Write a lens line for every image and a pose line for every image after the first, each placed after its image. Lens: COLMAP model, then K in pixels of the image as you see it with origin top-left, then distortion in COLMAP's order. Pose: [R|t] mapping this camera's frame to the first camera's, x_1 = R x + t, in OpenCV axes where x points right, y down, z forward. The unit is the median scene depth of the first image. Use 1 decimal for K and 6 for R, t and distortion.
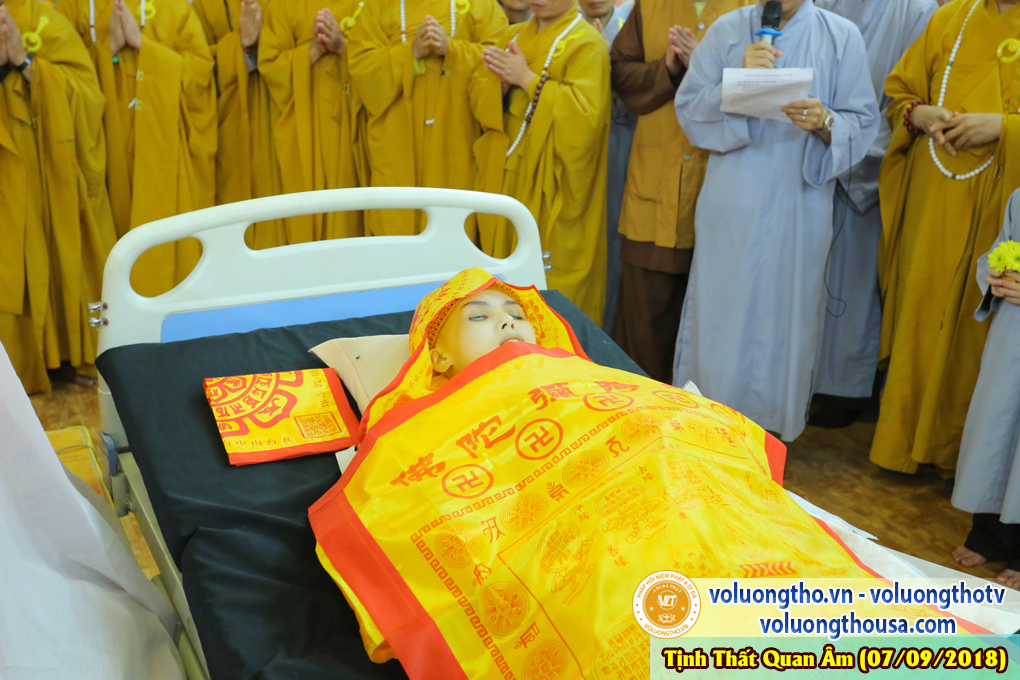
lens RADIAL K [[1116.2, 0, 511.4], [0, 1116.2, 342.1], [0, 0, 1]] dist [0.052023, 0.000000]
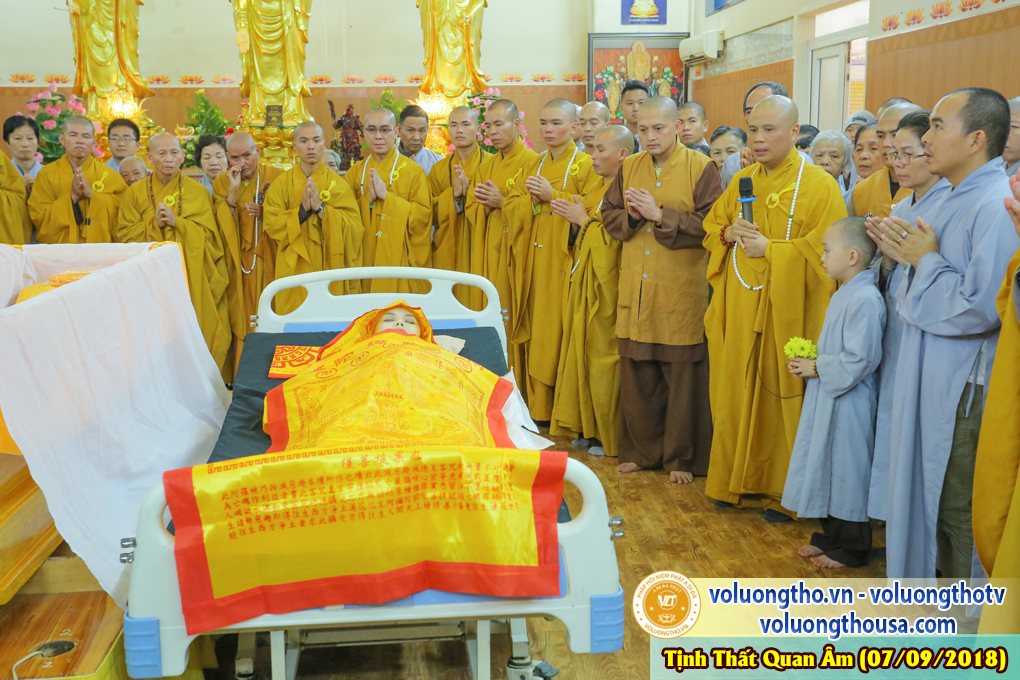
lens RADIAL K [[1116.2, 0, 509.7], [0, 1116.2, 335.2], [0, 0, 1]] dist [0.052023, 0.000000]
pose [[0.928407, 0.044746, -0.368861, 0.778774], [-0.096297, 0.987780, -0.122549, 0.196308], [0.358870, 0.149296, 0.921370, -0.677835]]
